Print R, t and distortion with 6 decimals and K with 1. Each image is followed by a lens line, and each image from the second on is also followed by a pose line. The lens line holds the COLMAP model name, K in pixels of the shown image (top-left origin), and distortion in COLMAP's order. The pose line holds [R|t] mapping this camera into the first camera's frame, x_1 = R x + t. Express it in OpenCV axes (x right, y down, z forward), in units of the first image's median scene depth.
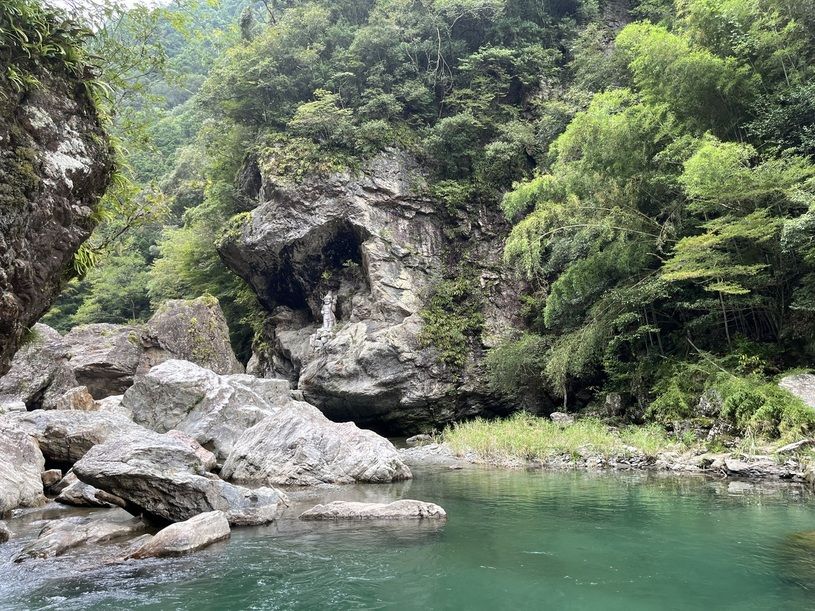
lens RADIAL K [[599.2, 0, 407.5], [0, 599.2, 305.5], [0, 0, 1]] dist [0.111057, -0.144803]
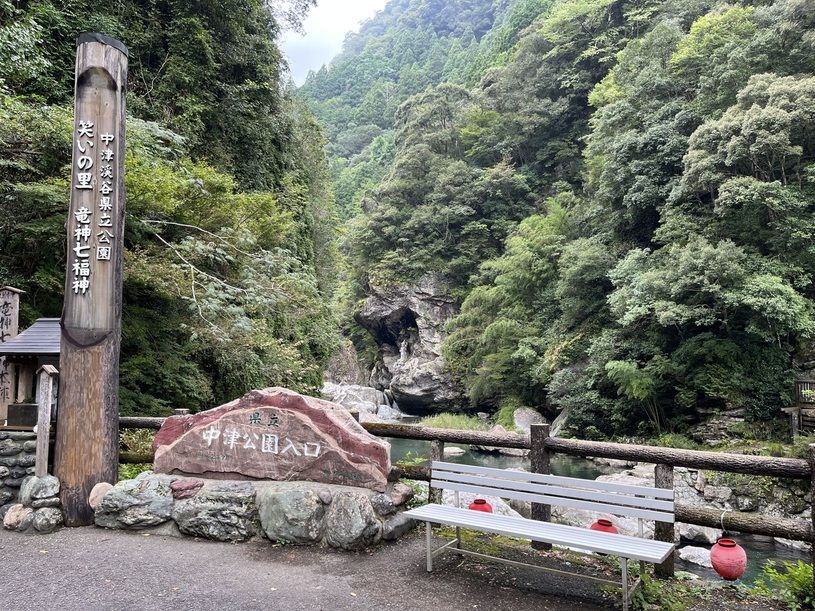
lens RADIAL K [[599.2, 0, 407.5], [0, 599.2, 305.5], [0, 0, 1]] dist [0.111057, -0.144803]
pose [[0.952463, 0.009600, -0.304504, 0.504753], [0.008526, 0.998272, 0.058140, -0.266028], [0.304536, -0.057973, 0.950735, -0.897941]]
